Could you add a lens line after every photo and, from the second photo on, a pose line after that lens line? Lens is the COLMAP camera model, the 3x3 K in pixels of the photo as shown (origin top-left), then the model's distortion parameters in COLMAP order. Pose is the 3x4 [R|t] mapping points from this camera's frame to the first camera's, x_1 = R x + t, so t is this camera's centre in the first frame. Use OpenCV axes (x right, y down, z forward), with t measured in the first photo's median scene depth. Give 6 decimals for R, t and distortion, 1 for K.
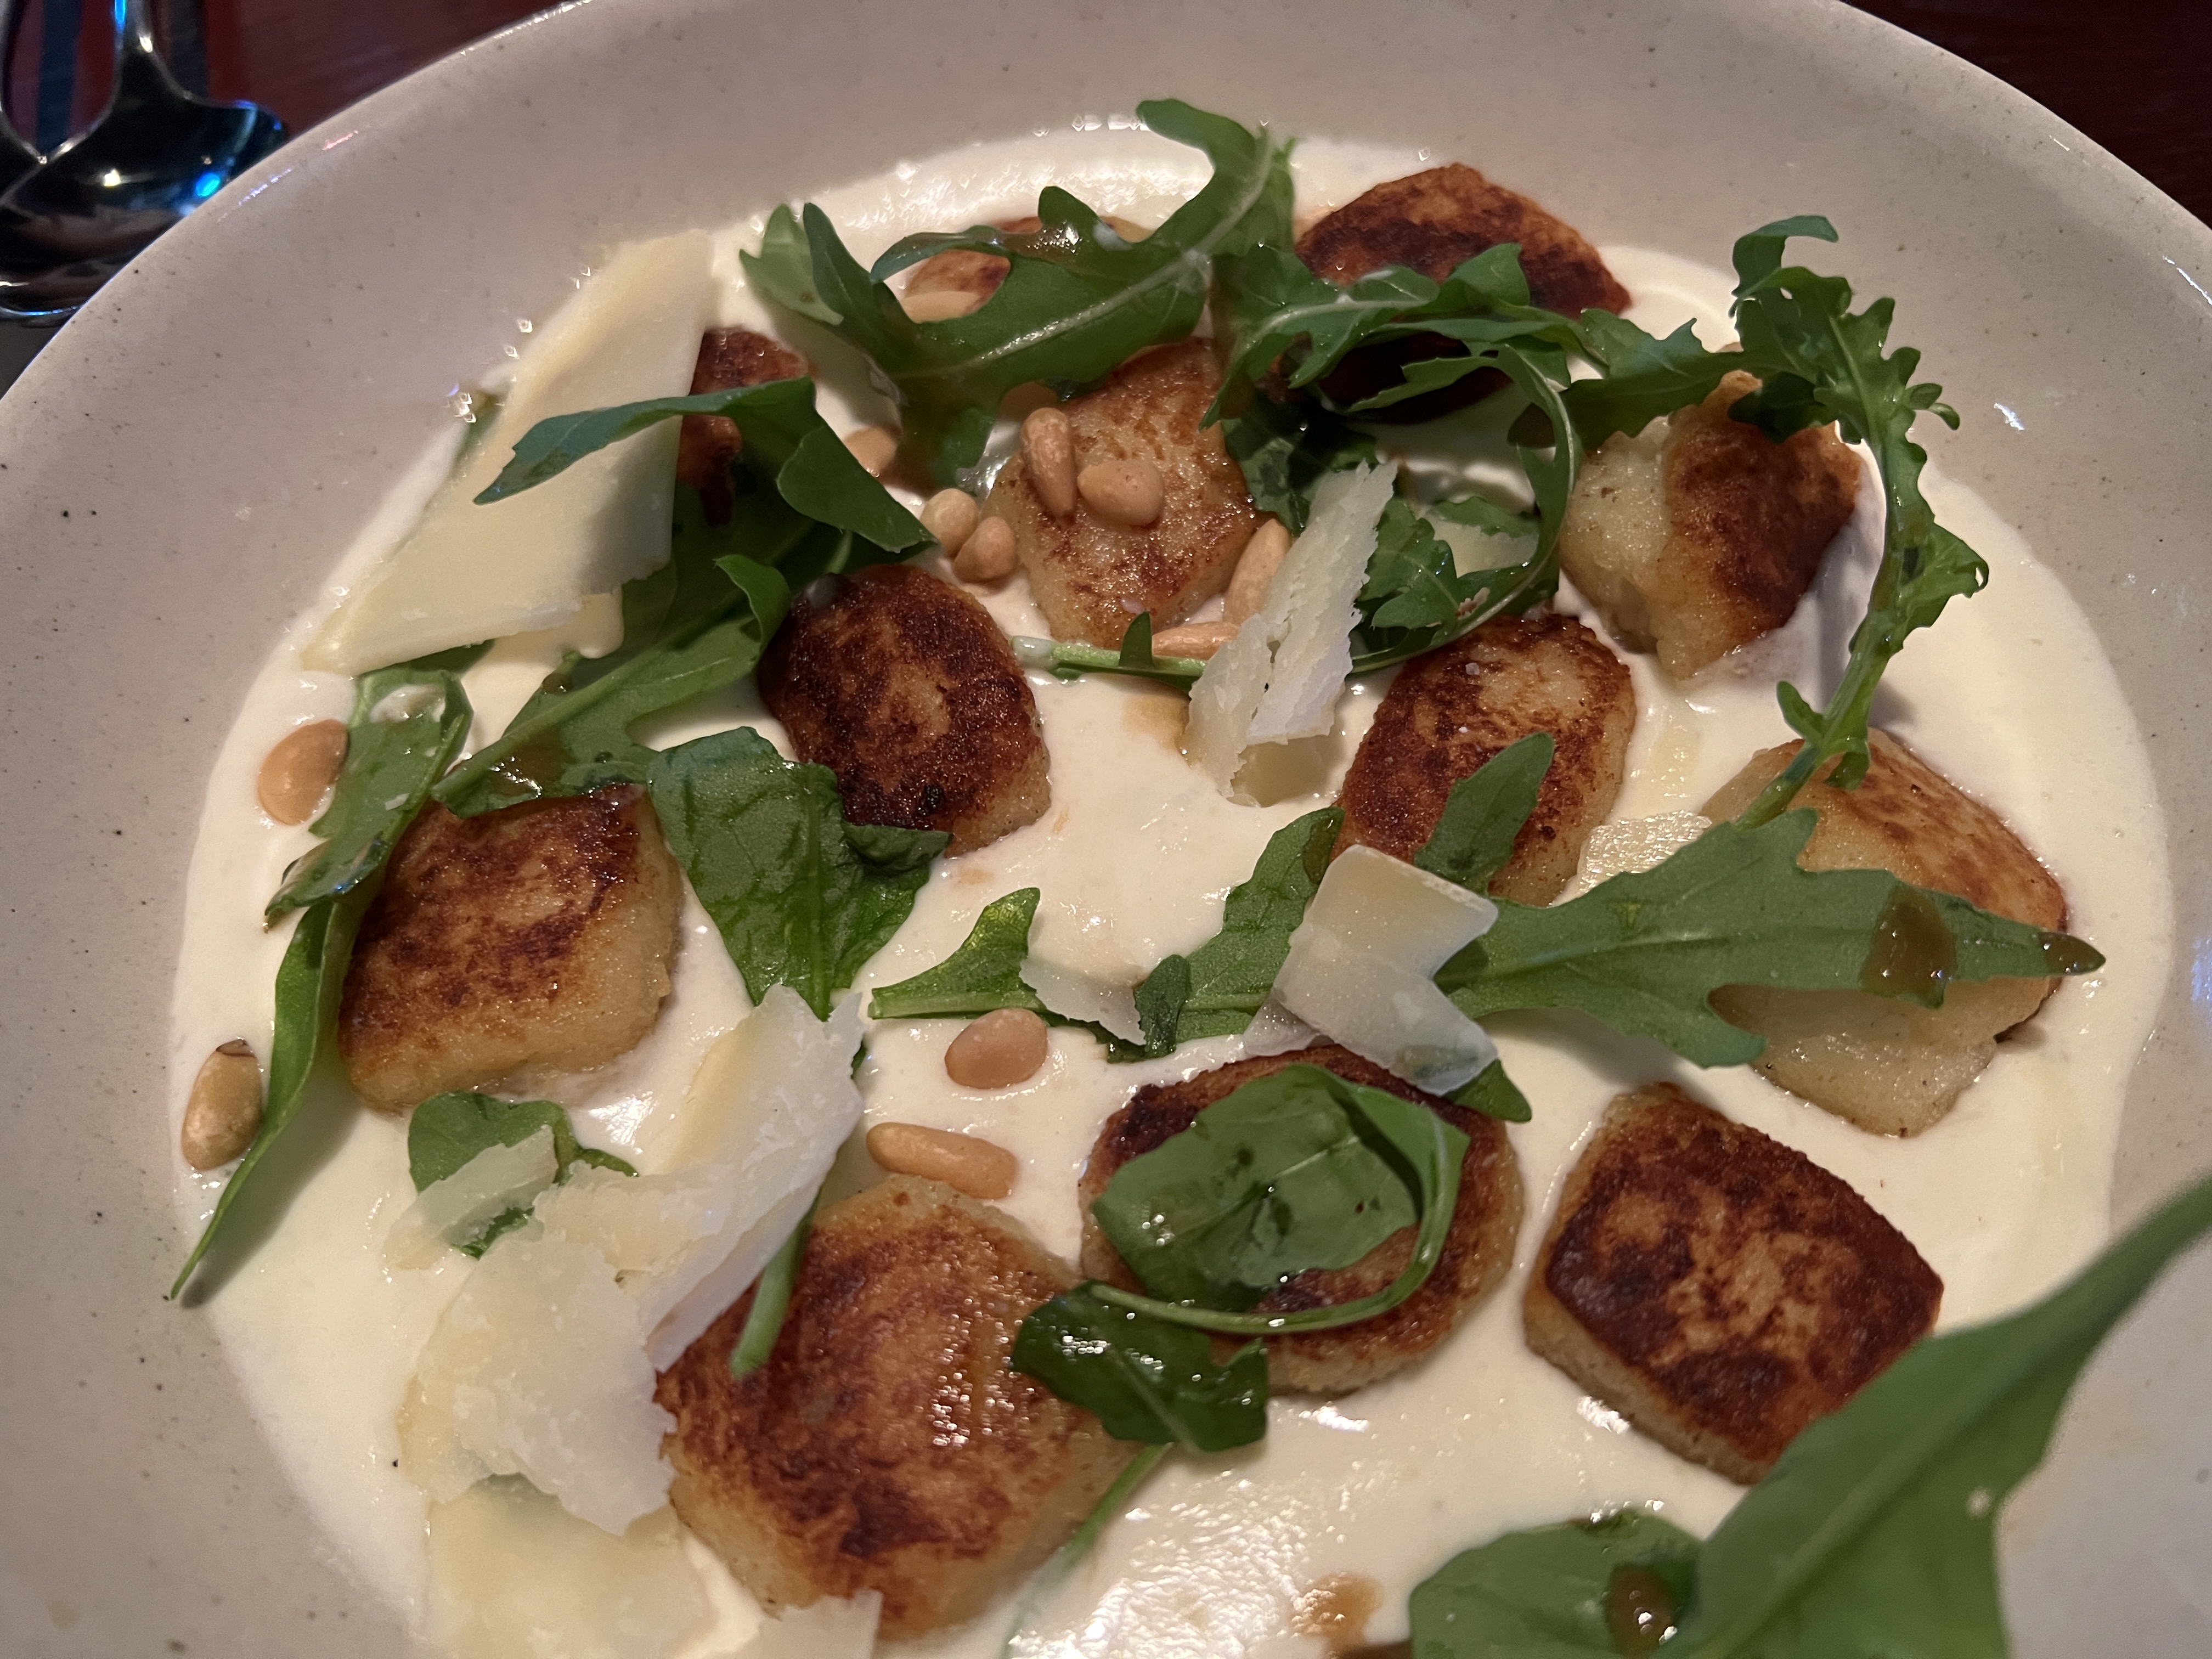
lens RADIAL K [[1695.3, 0, 1106.0], [0, 1695.3, 829.5], [0, 0, 1]] dist [0.003361, 0.005048]
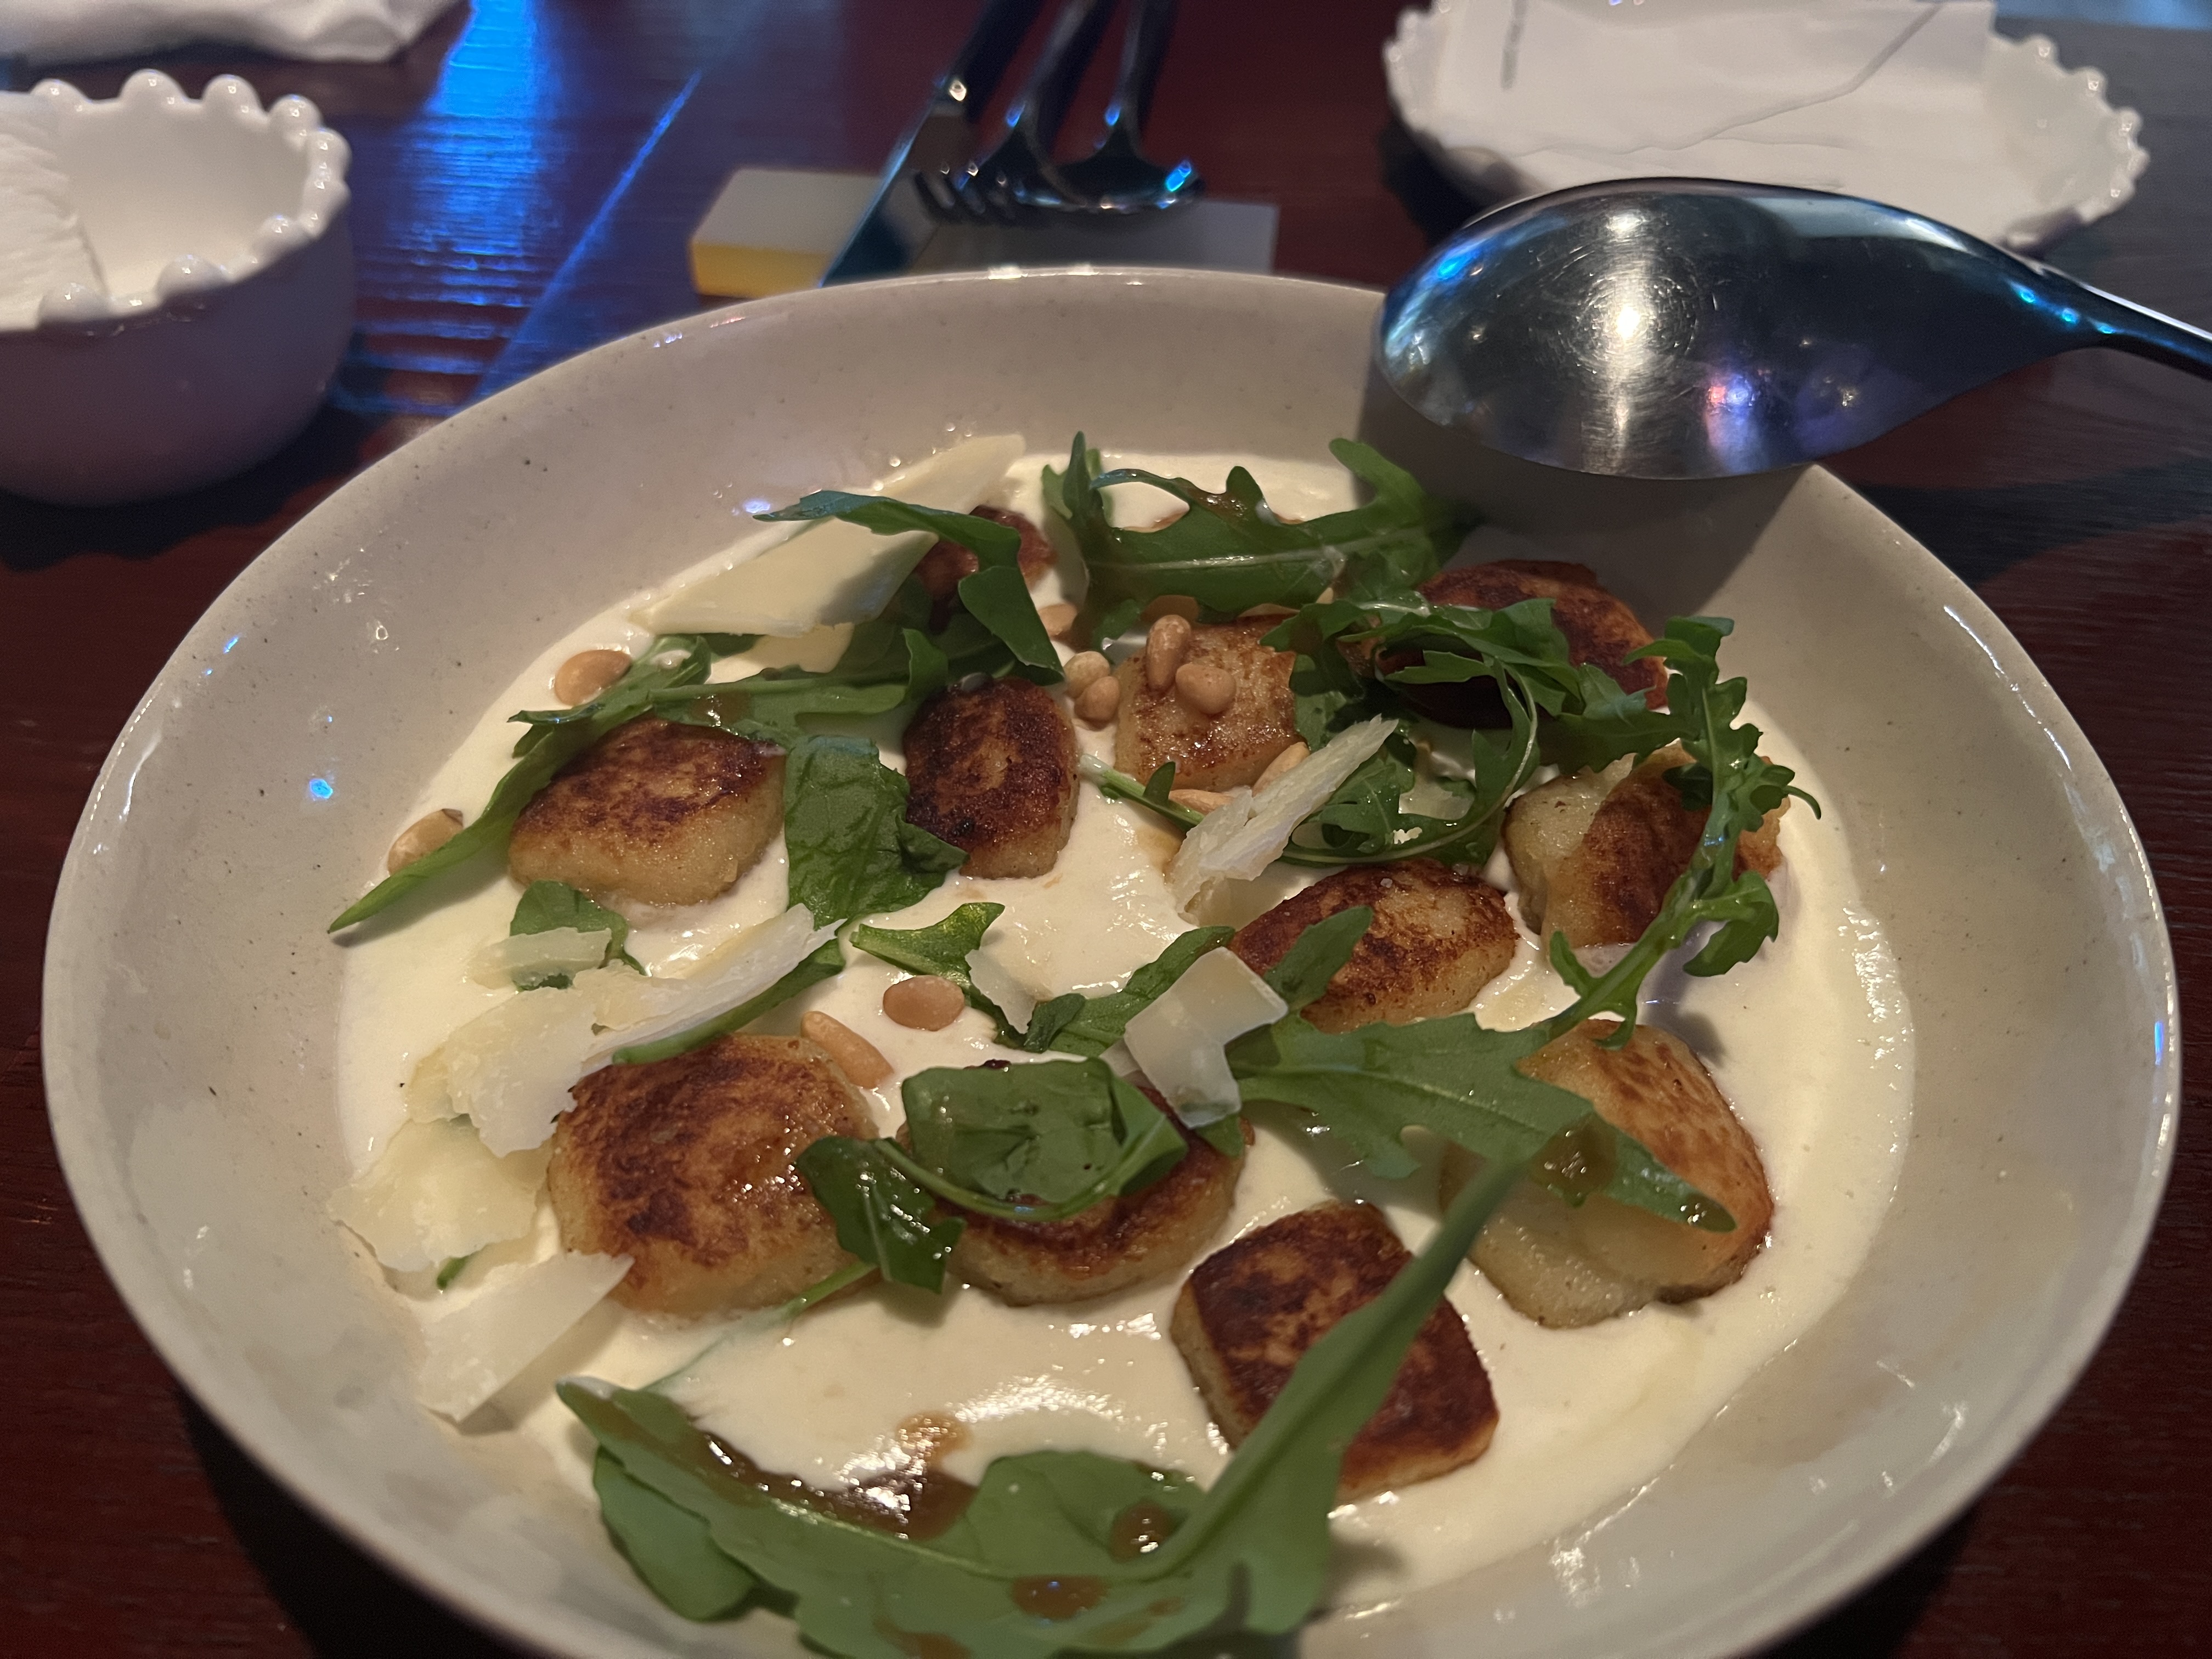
lens RADIAL K [[1664.7, 0, 1106.0], [0, 1664.7, 829.5], [0, 0, 1]] dist [0.077757, -0.001259]
pose [[0.907237, 0.341122, -0.246082, 0.329356], [-0.386647, 0.906685, -0.168601, 0.166132], [0.165606, 0.248108, 0.954472, -0.246481]]
